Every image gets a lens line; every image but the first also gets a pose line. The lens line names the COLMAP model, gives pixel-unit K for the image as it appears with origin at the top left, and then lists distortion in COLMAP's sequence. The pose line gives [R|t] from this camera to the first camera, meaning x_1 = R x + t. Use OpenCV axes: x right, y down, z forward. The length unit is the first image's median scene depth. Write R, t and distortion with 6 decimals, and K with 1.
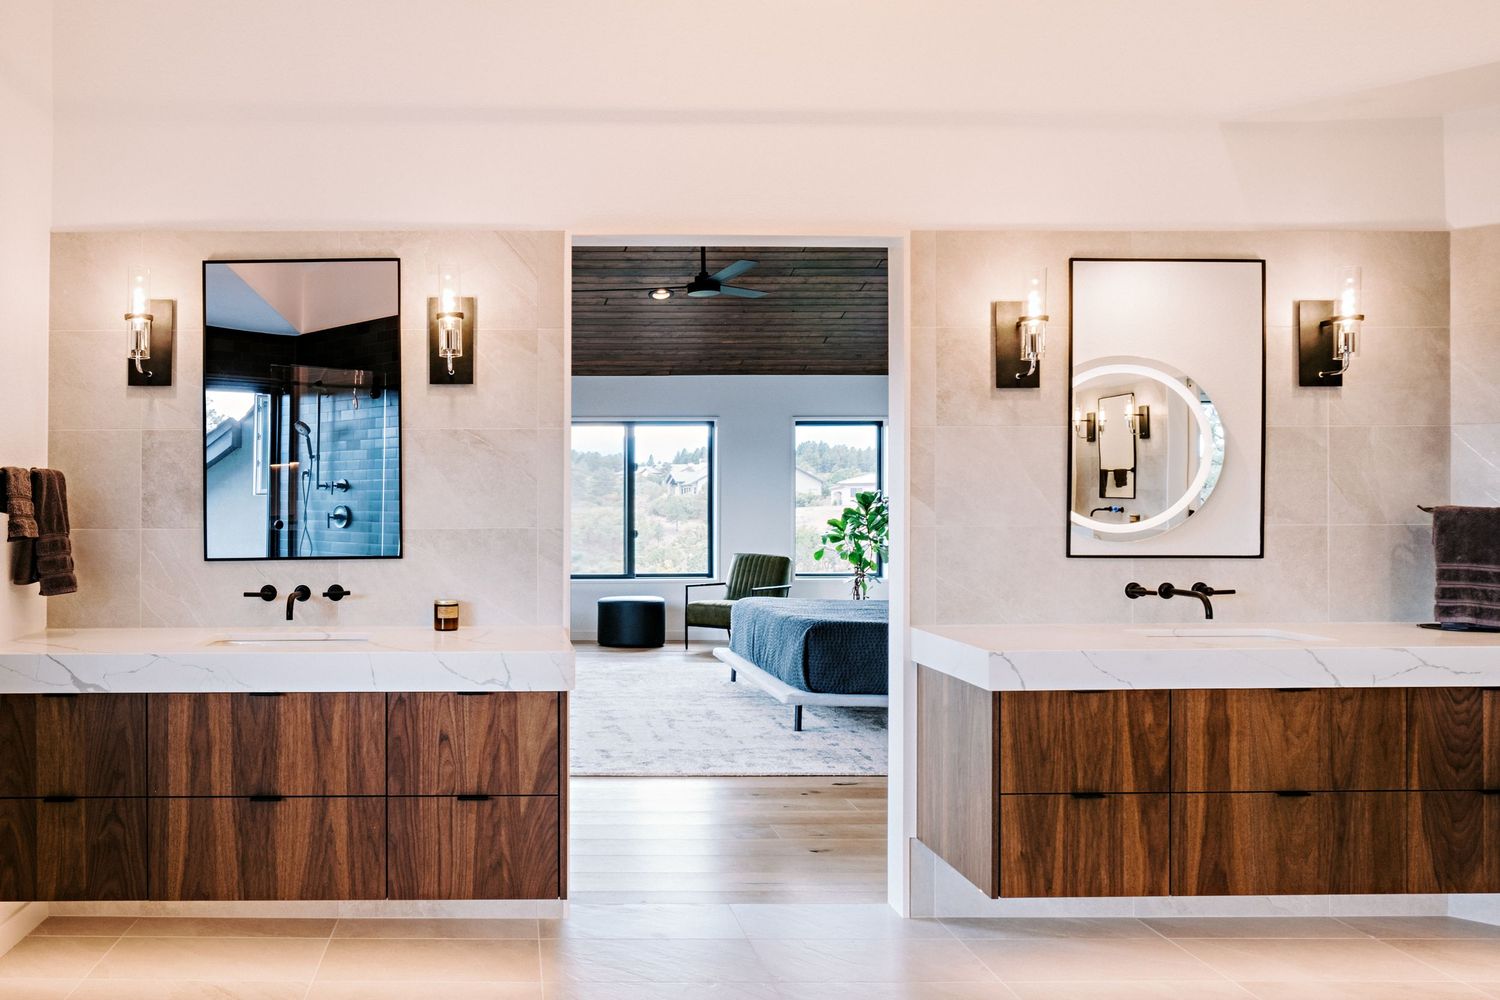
lens RADIAL K [[1165.2, 0, 498.5], [0, 1165.2, 497.0], [0, 0, 1]] dist [-0.016432, 0.003614]
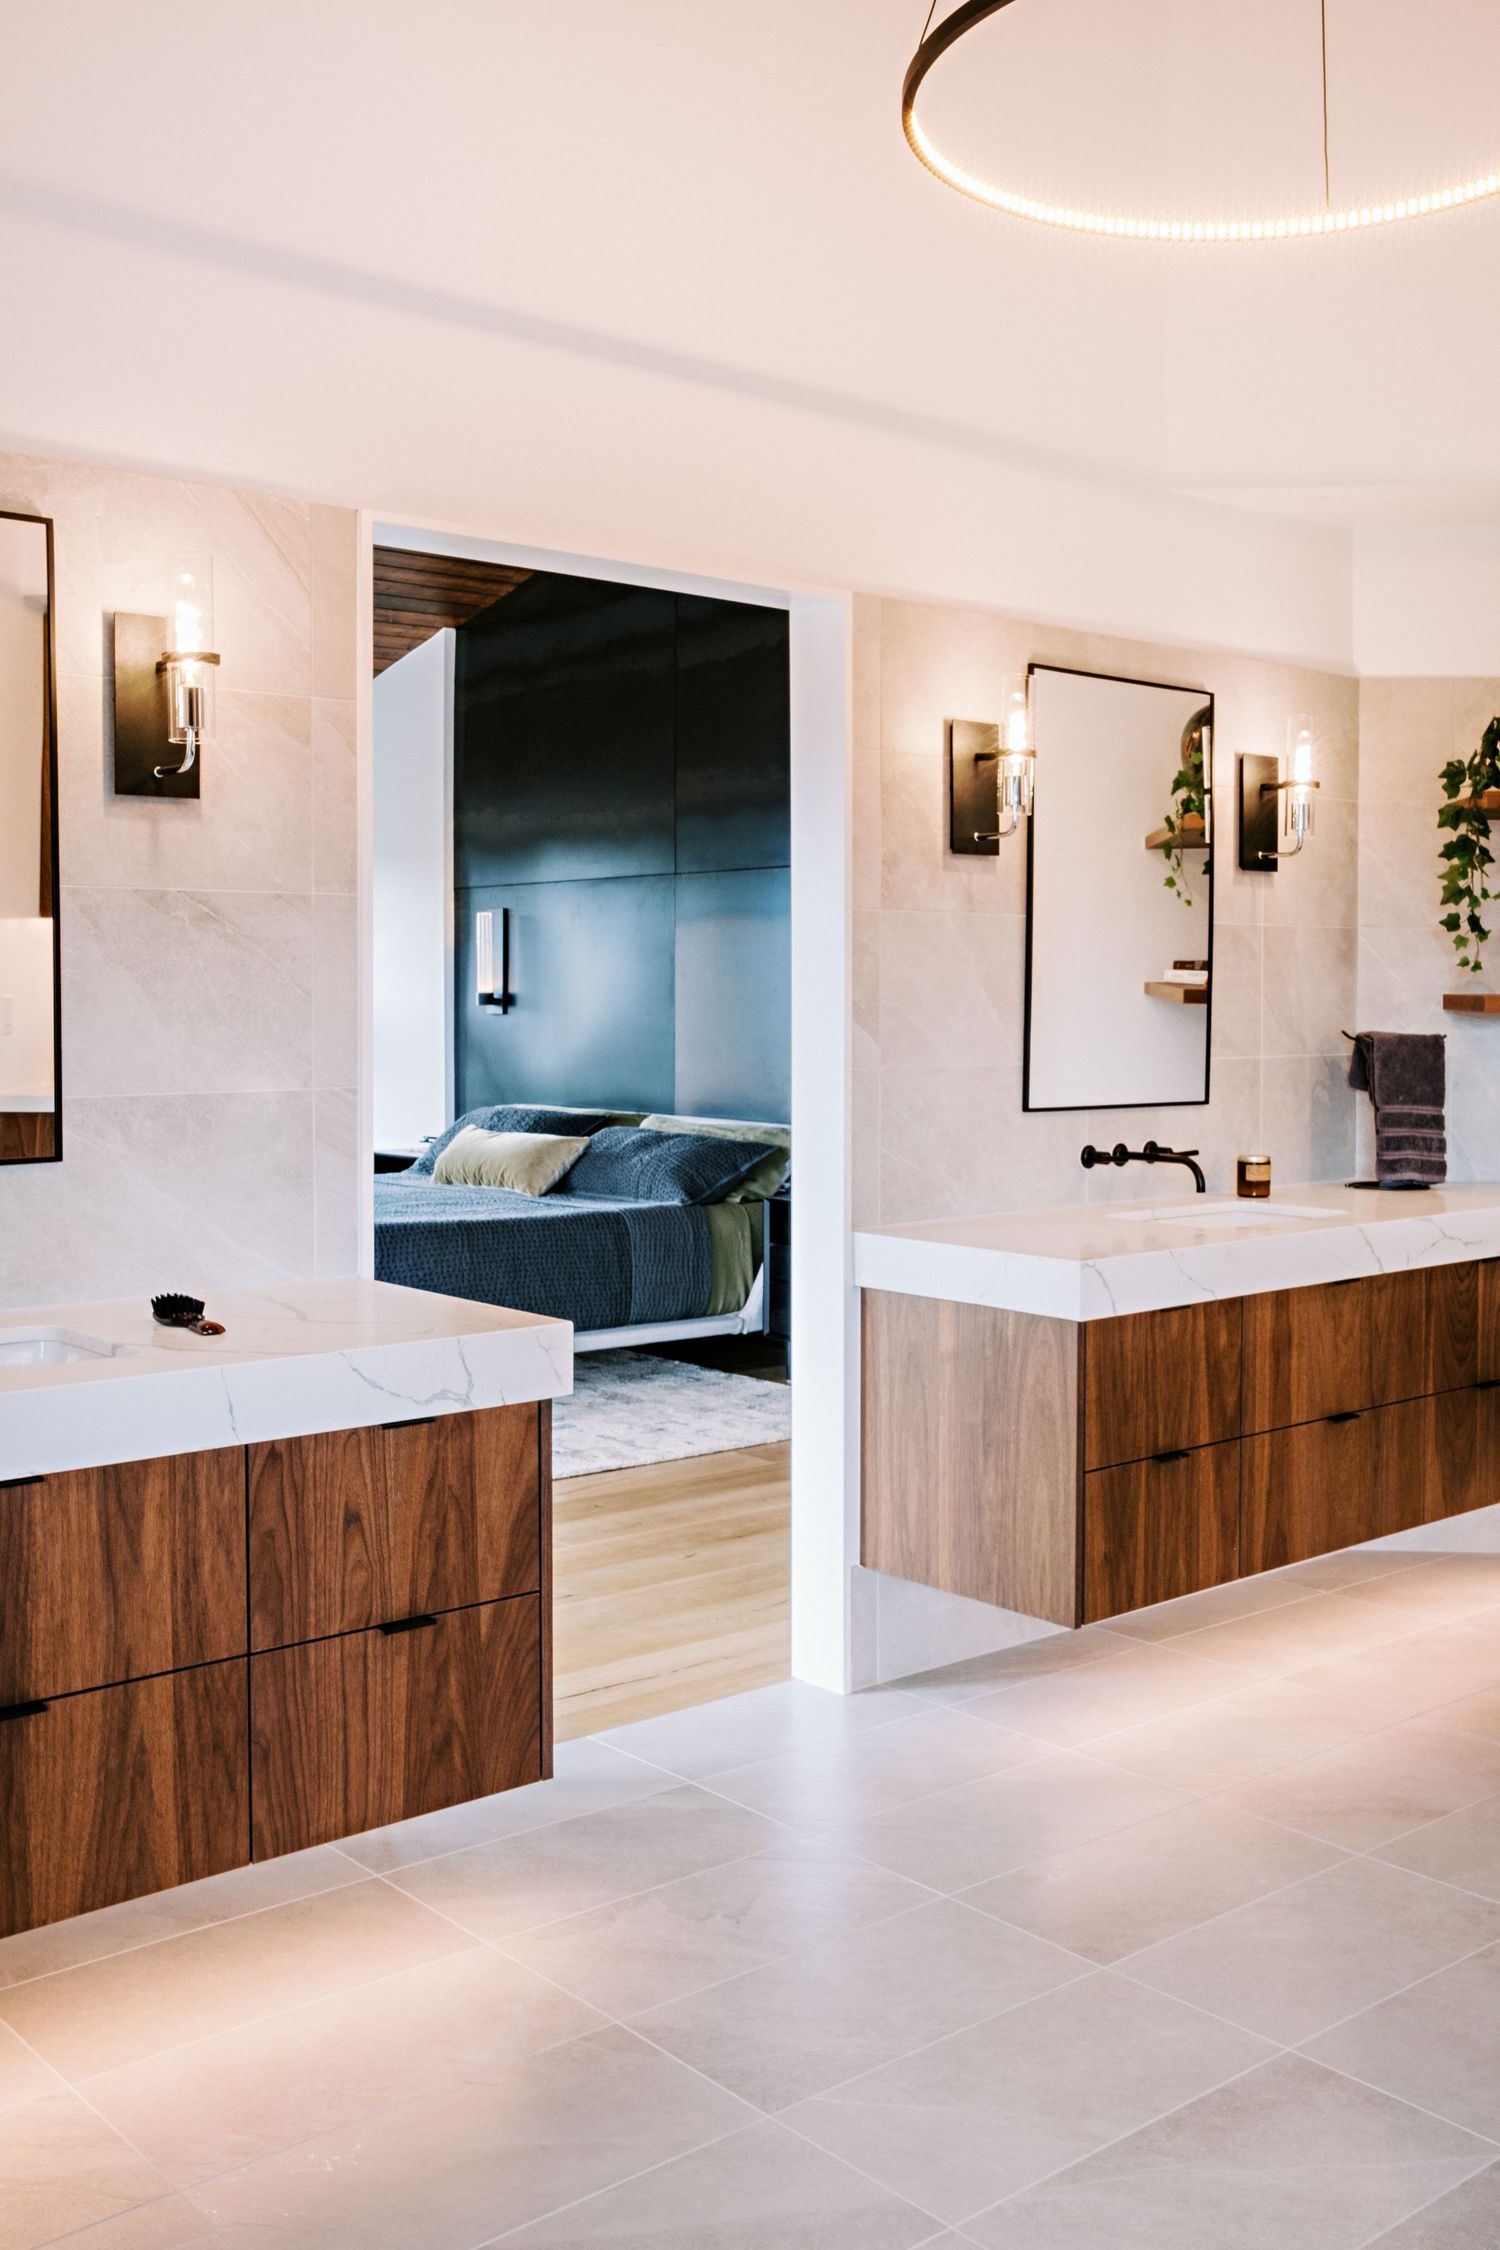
lens RADIAL K [[2182.0, 0, 750.8], [0, 2182.0, 1039.6], [0, 0, 1]] dist [-0.052999, 0.107208]
pose [[0.753508, -0.011978, 0.657330, -0.532995], [-0.010346, 0.999494, 0.030073, -0.030315], [-0.657357, -0.029461, 0.753003, 0.184108]]
